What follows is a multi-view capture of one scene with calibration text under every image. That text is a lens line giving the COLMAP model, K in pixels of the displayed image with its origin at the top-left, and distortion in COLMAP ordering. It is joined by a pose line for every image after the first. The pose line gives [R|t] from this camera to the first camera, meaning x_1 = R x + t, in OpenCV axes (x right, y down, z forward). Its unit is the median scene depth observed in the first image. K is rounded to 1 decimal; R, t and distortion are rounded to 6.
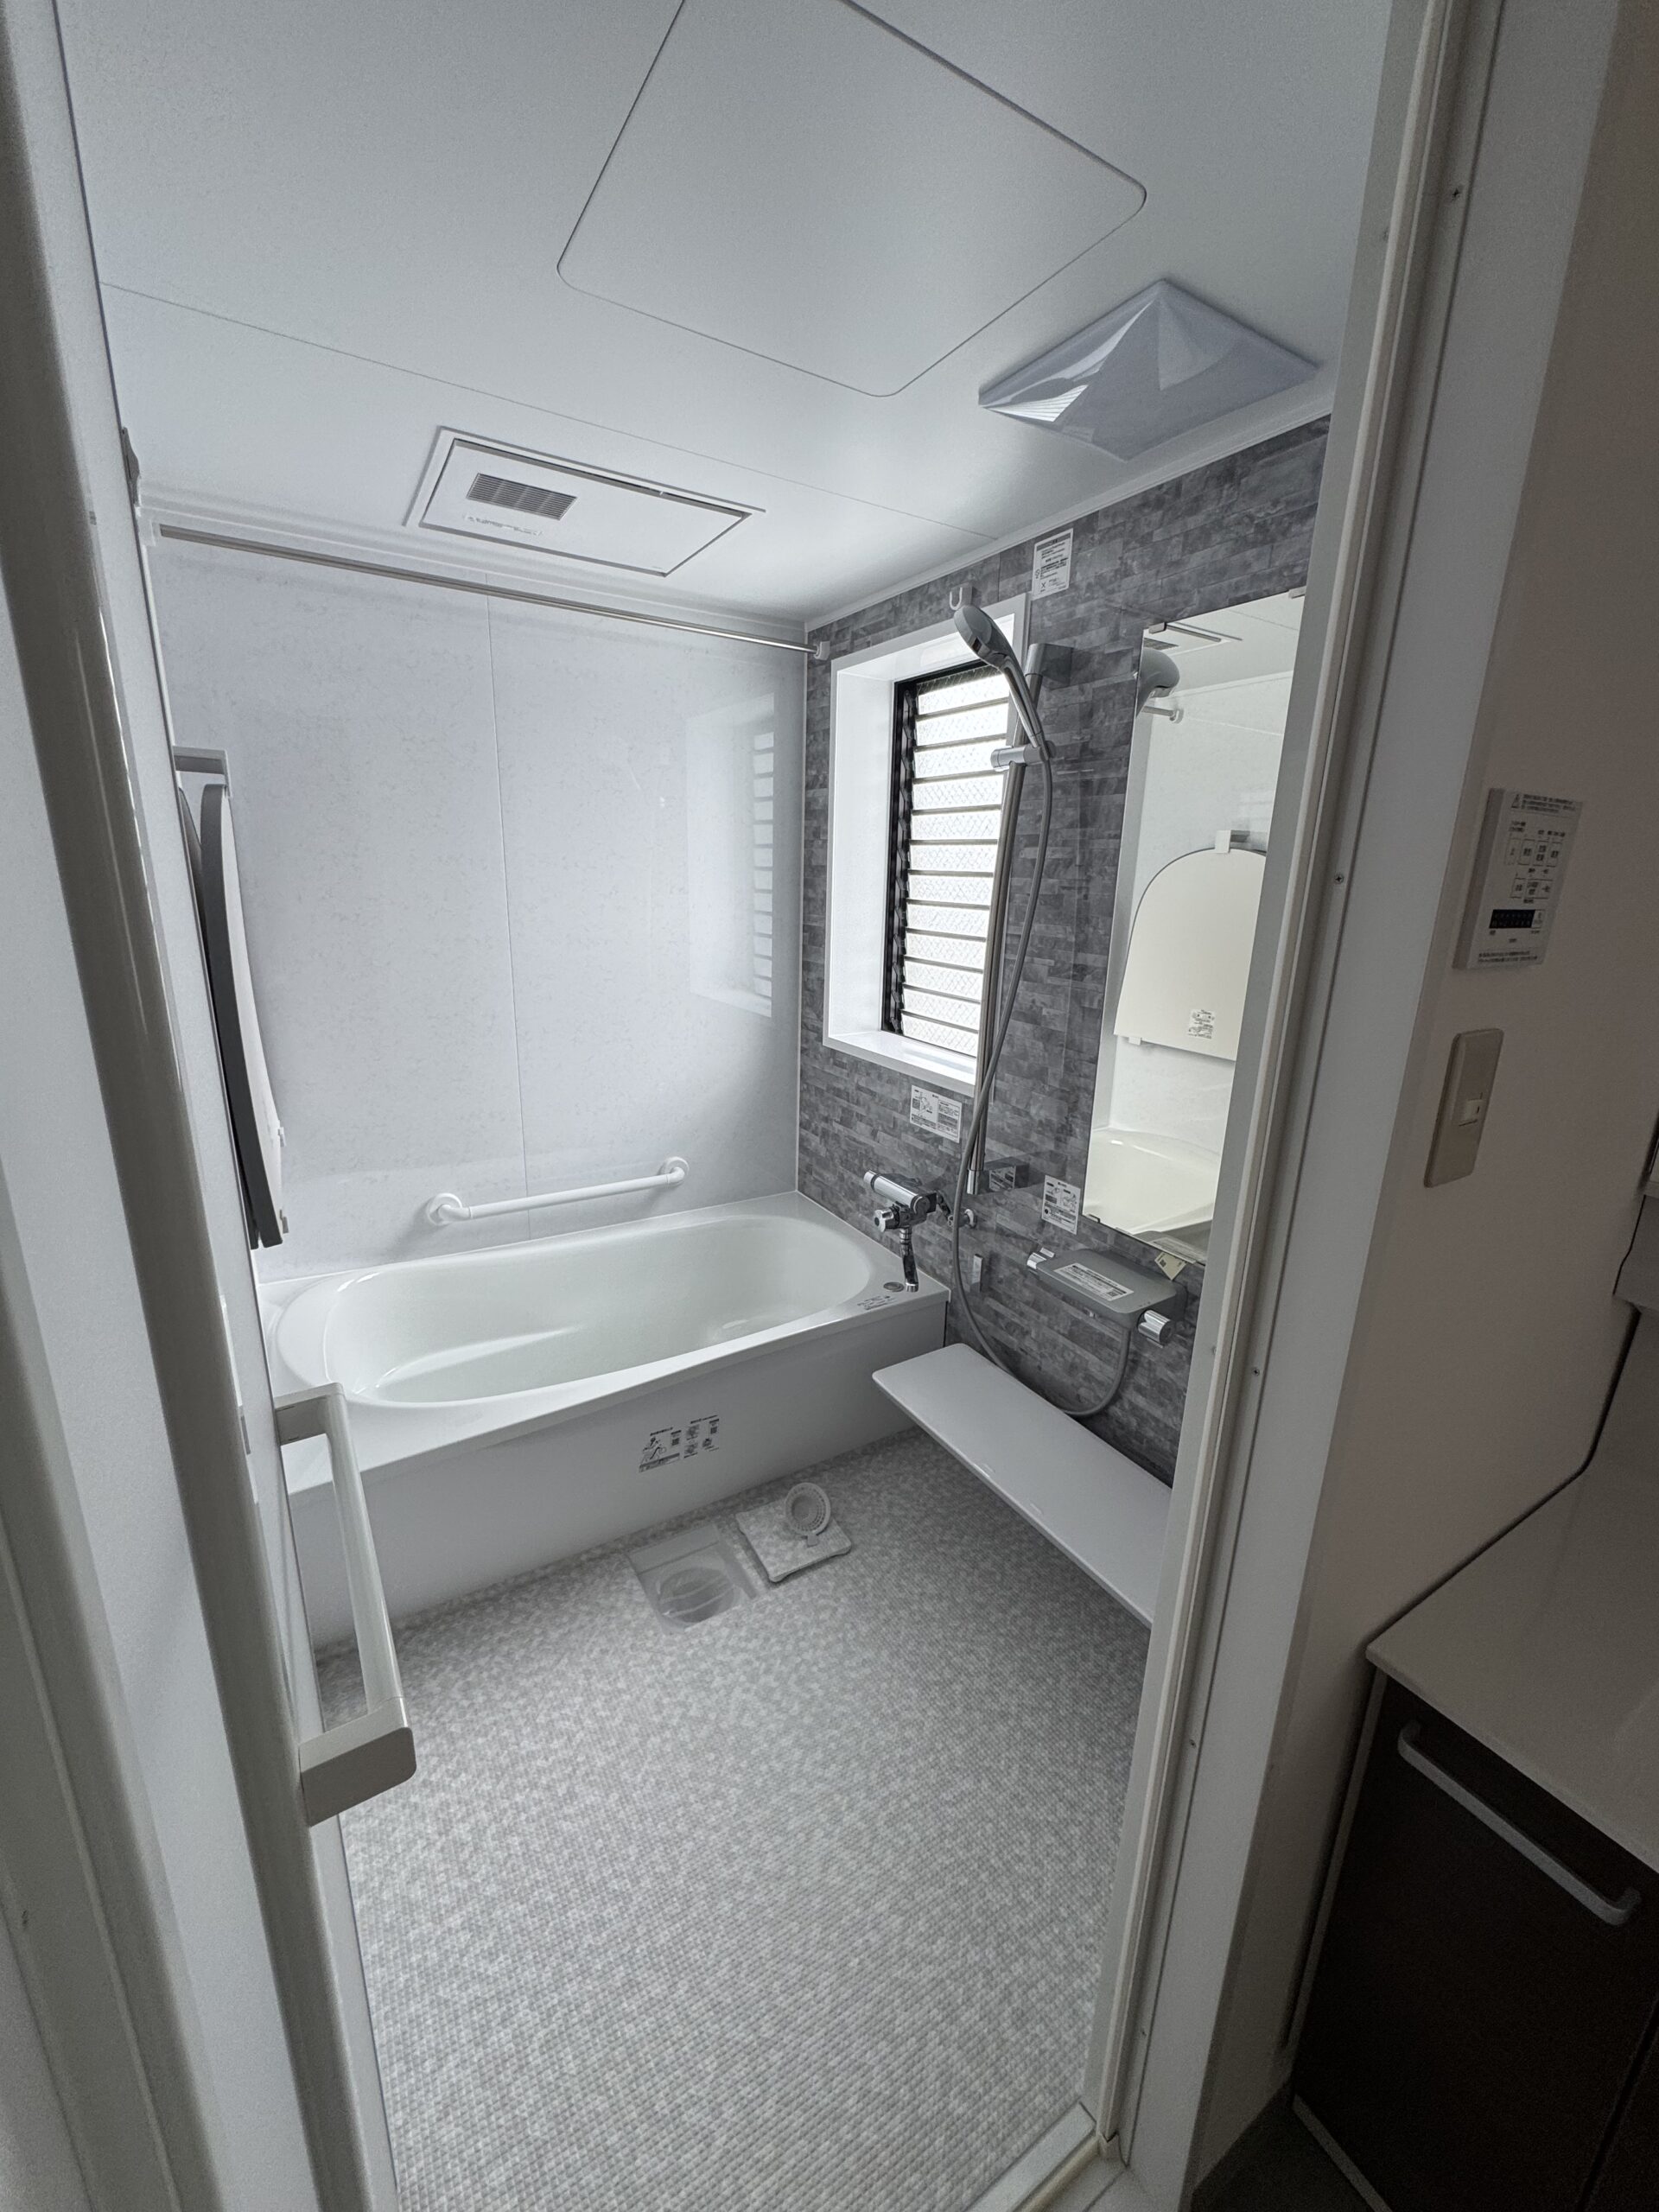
lens RADIAL K [[869.0, 0, 852.2], [0, 869.0, 1095.9], [0, 0, 1]] dist [-0.001356, -0.000473]
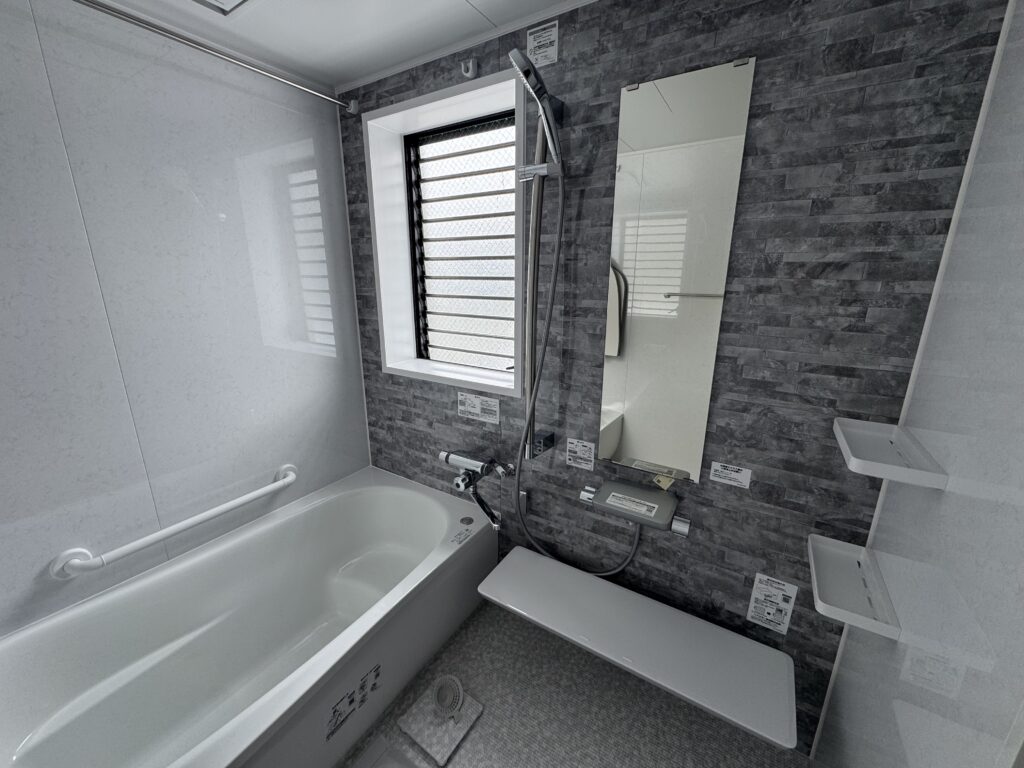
lens RADIAL K [[402.3, 0, 515.1], [0, 402.3, 380.1], [0, 0, 1]] dist [-0.001356, -0.000473]
pose [[0.902137, -0.134389, 0.409987, -0.149068], [0.129249, 0.990790, 0.040369, -0.055113], [-0.411636, 0.016572, 0.911198, 0.322047]]
